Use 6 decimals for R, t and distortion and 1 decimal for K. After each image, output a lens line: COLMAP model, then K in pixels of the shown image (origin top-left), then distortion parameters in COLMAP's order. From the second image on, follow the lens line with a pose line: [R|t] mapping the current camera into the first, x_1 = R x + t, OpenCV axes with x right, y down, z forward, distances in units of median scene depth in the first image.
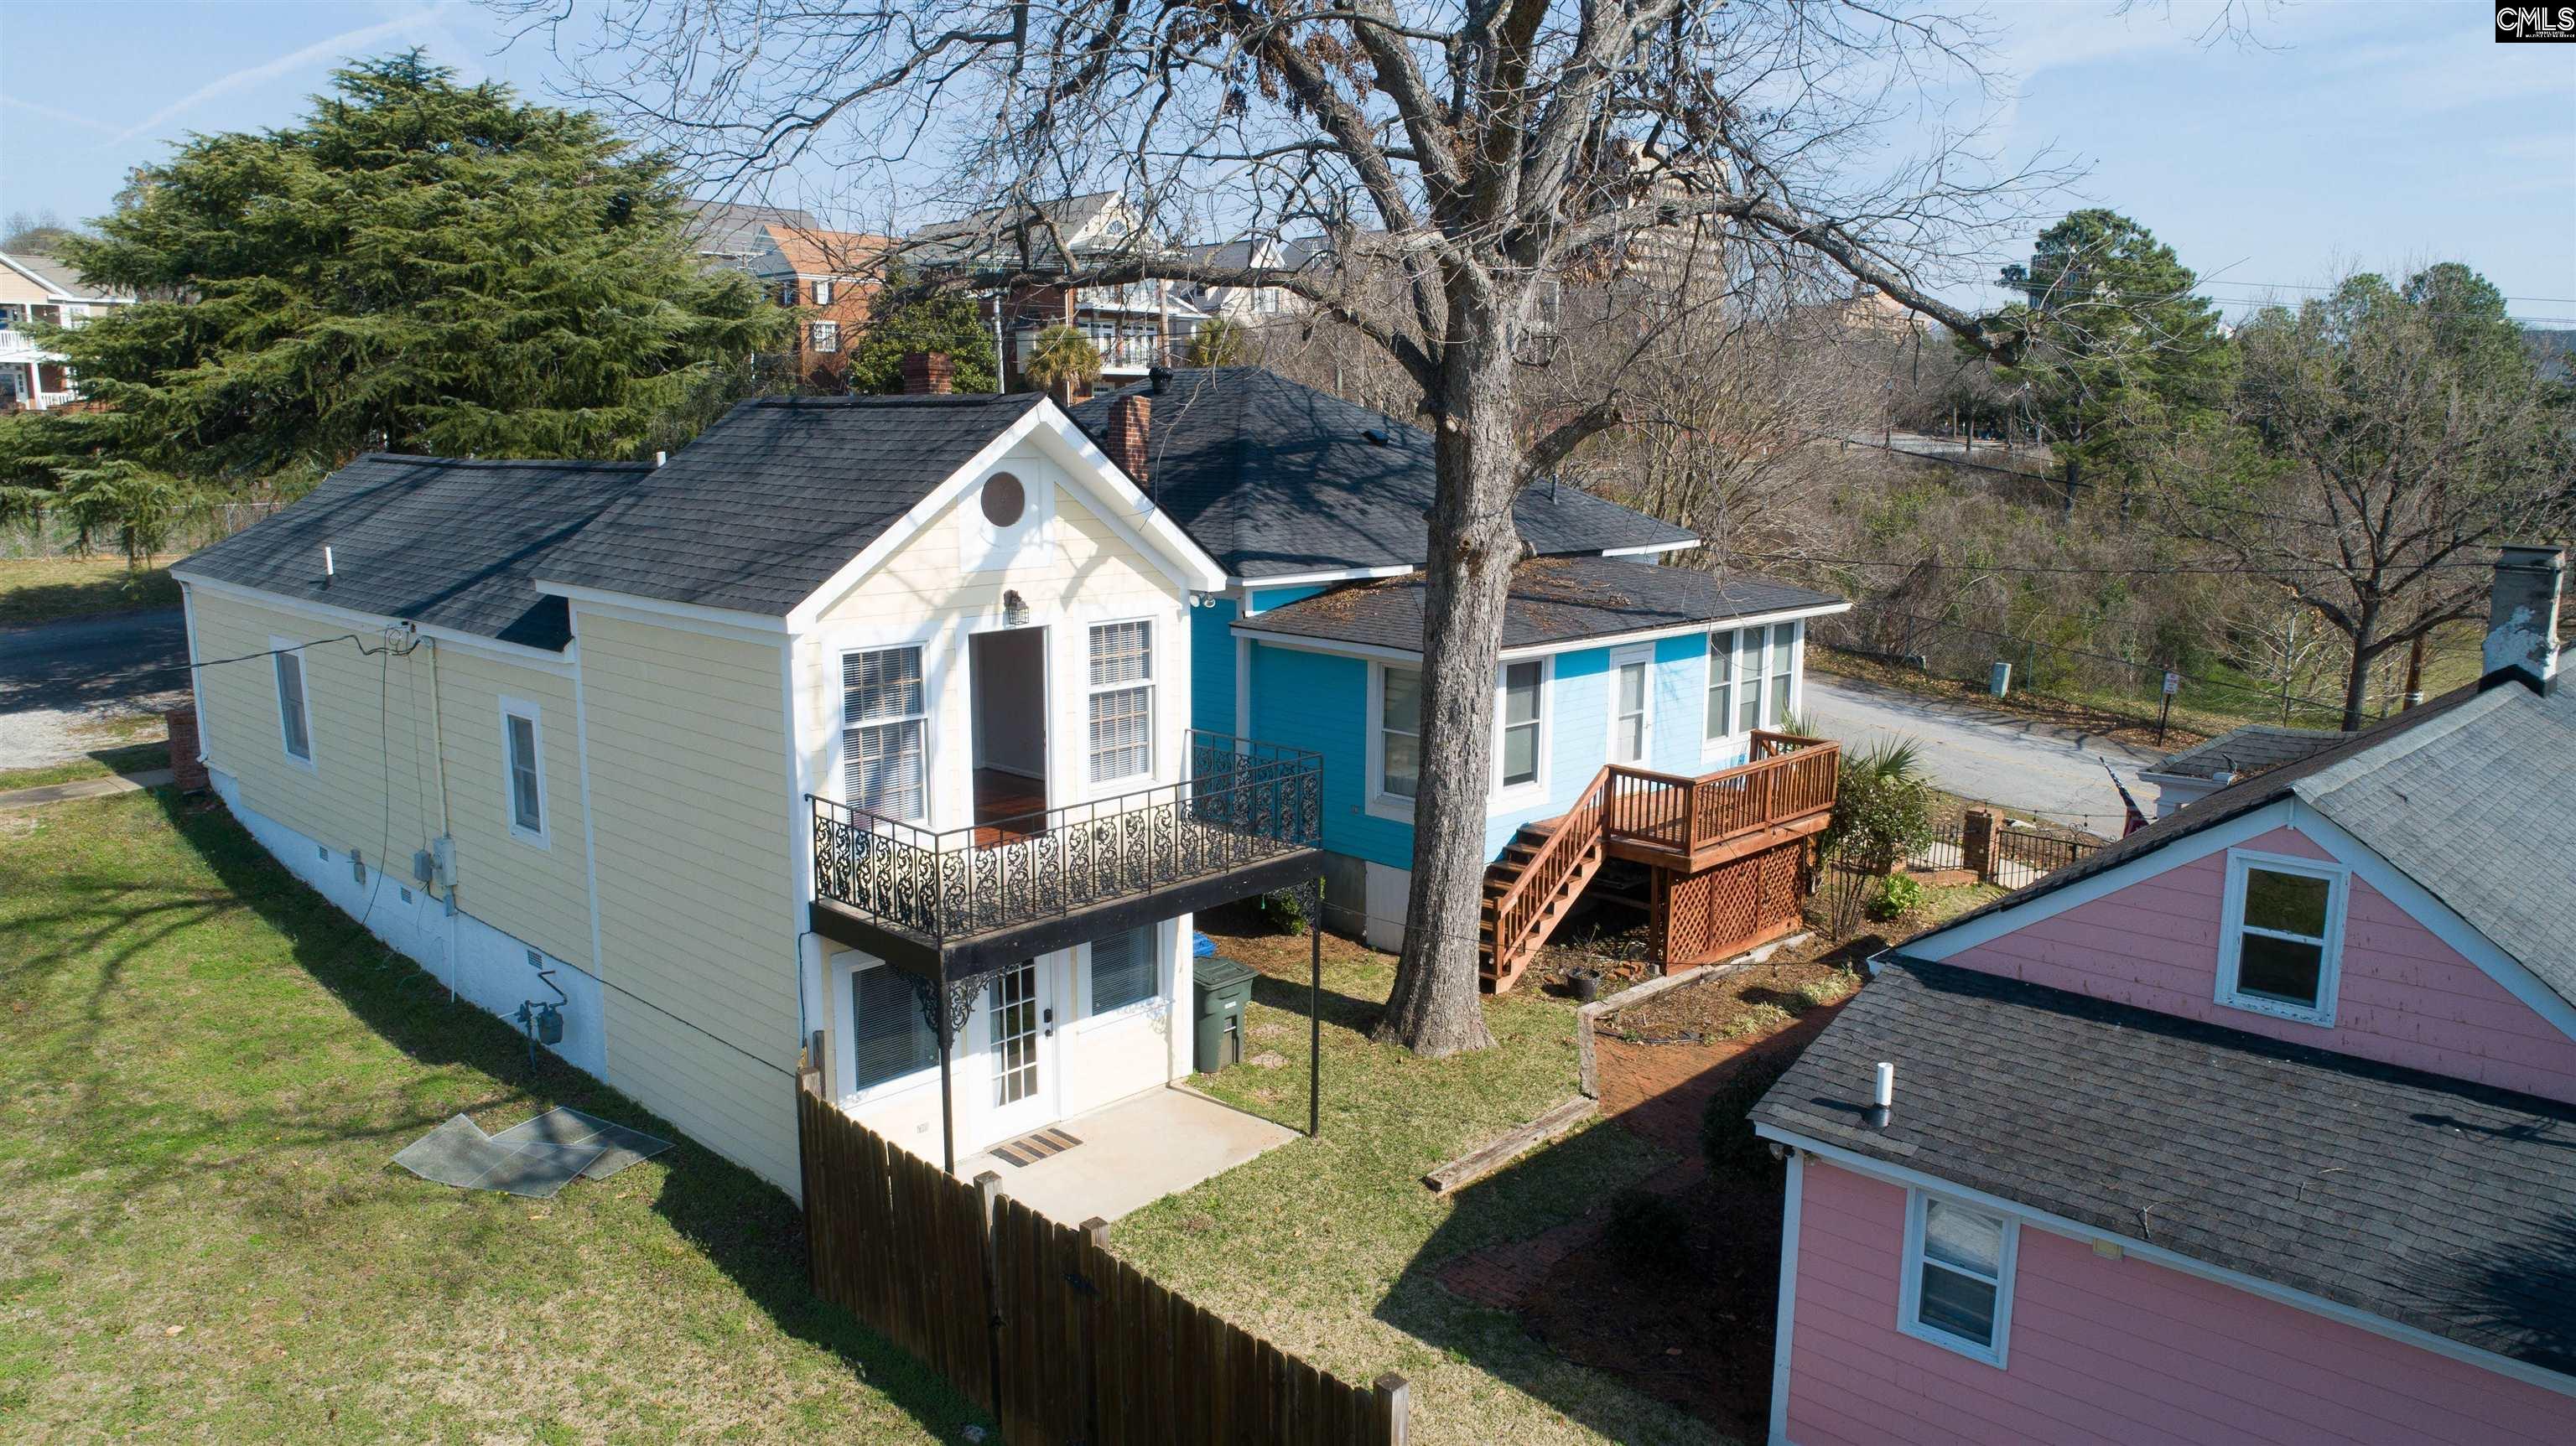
lens RADIAL K [[1729.2, 0, 1274.0], [0, 1729.2, 727.1], [0, 0, 1]] dist [-0.028550, 0.018071]
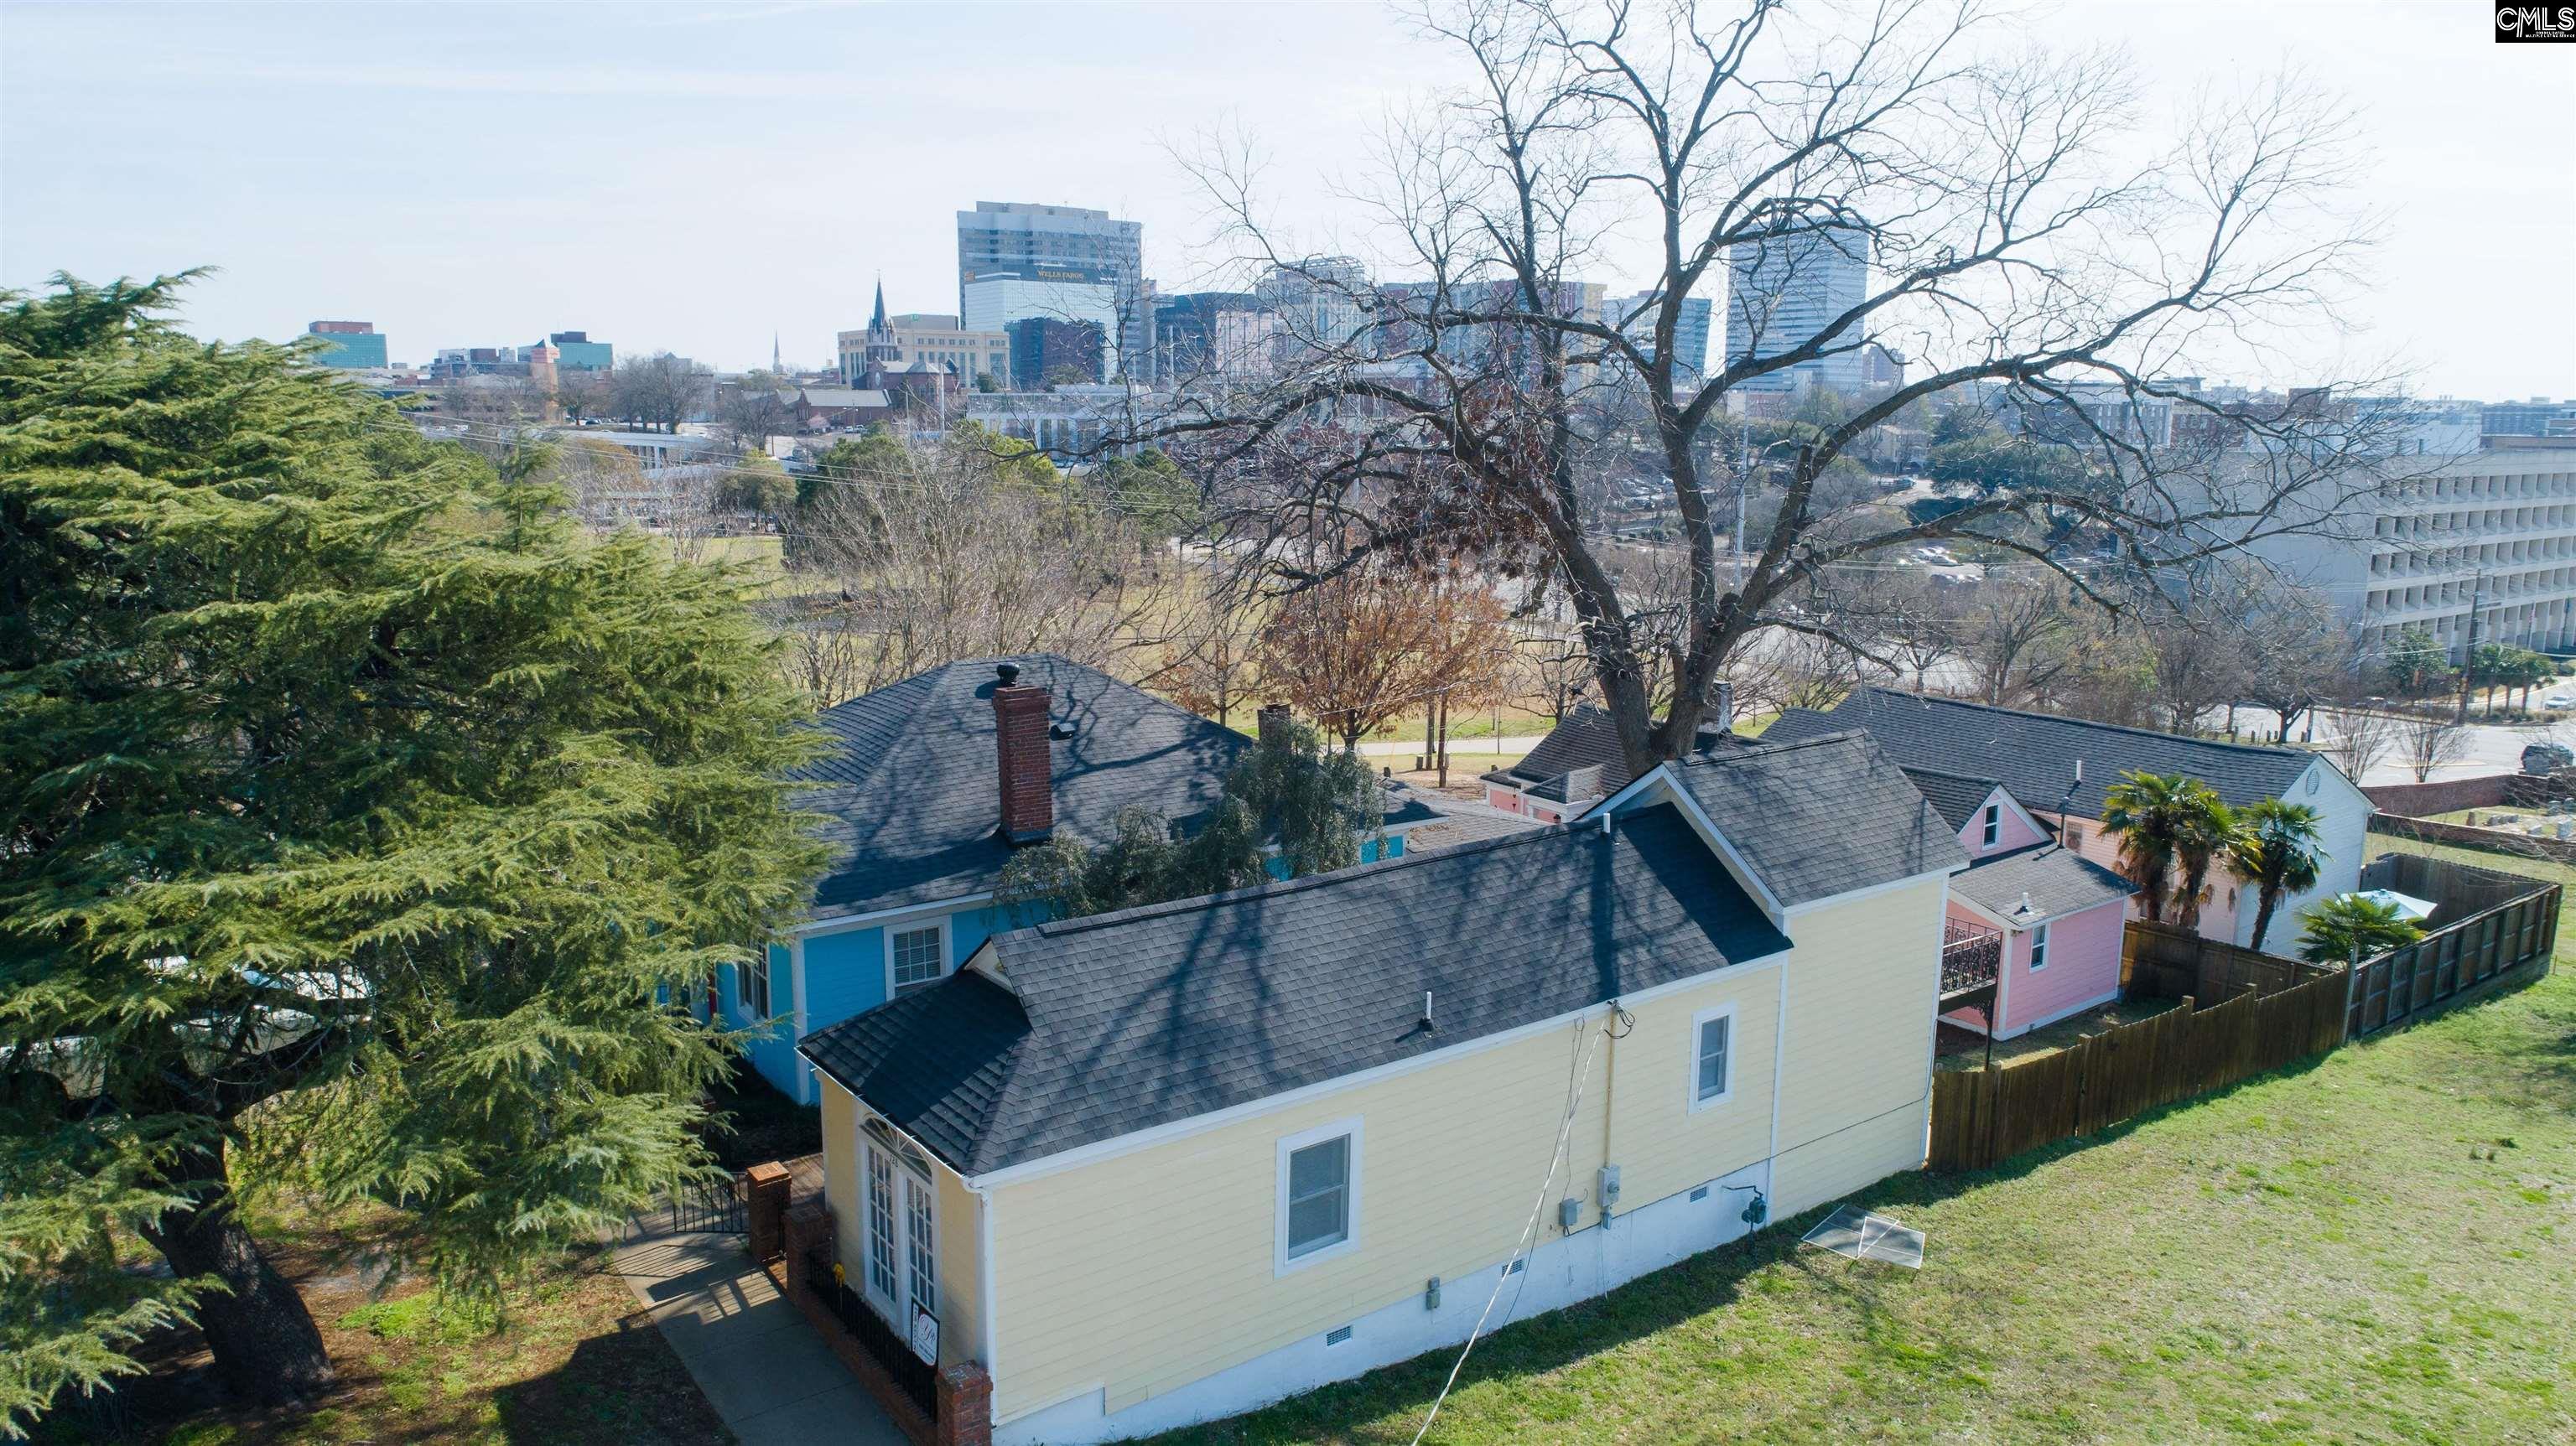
lens RADIAL K [[1729.2, 0, 1274.0], [0, 1729.2, 727.1], [0, 0, 1]] dist [-0.028550, 0.018071]
pose [[0.162911, -0.175917, 0.970831, -1.827906], [0.166876, 0.974713, 0.148617, -0.507900], [-0.972426, 0.137798, 0.188148, 1.084197]]
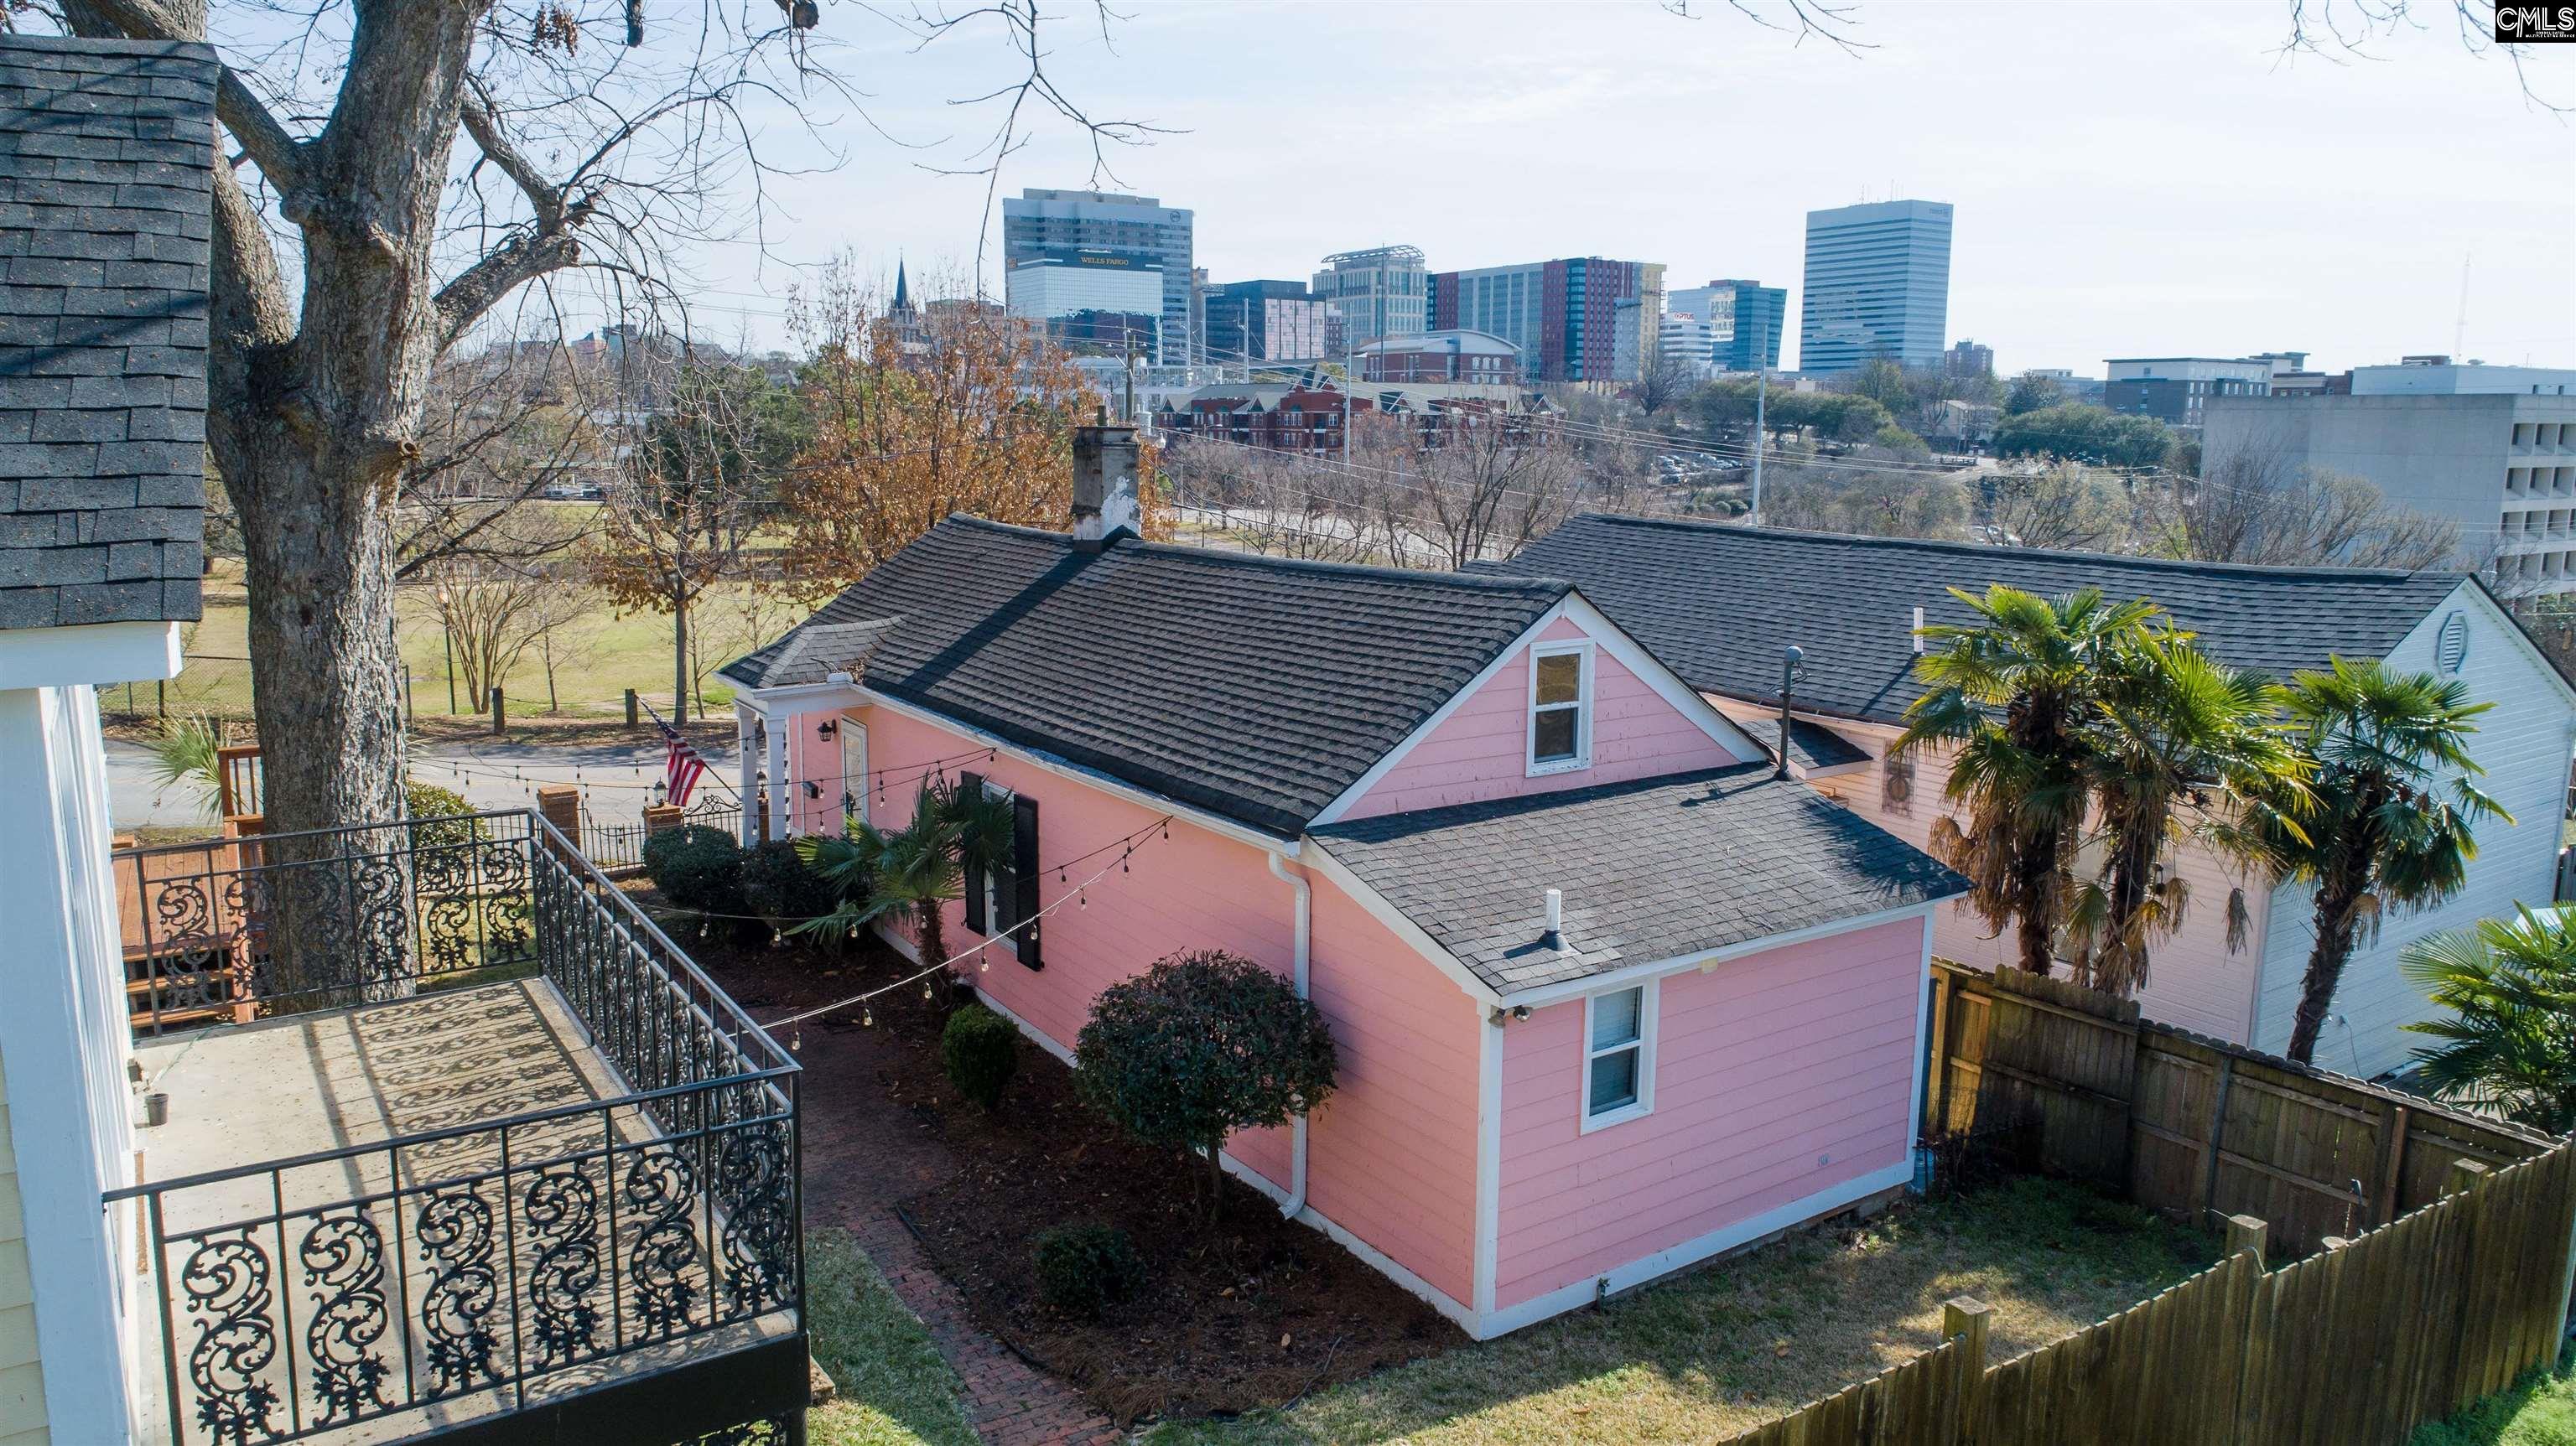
lens RADIAL K [[1729.2, 0, 1274.0], [0, 1729.2, 727.1], [0, 0, 1]] dist [-0.028550, 0.018071]
pose [[0.209769, -0.170425, 0.962784, -0.415615], [0.164660, 0.976786, 0.137028, -0.043015], [-0.963786, 0.129788, 0.232962, 0.579035]]
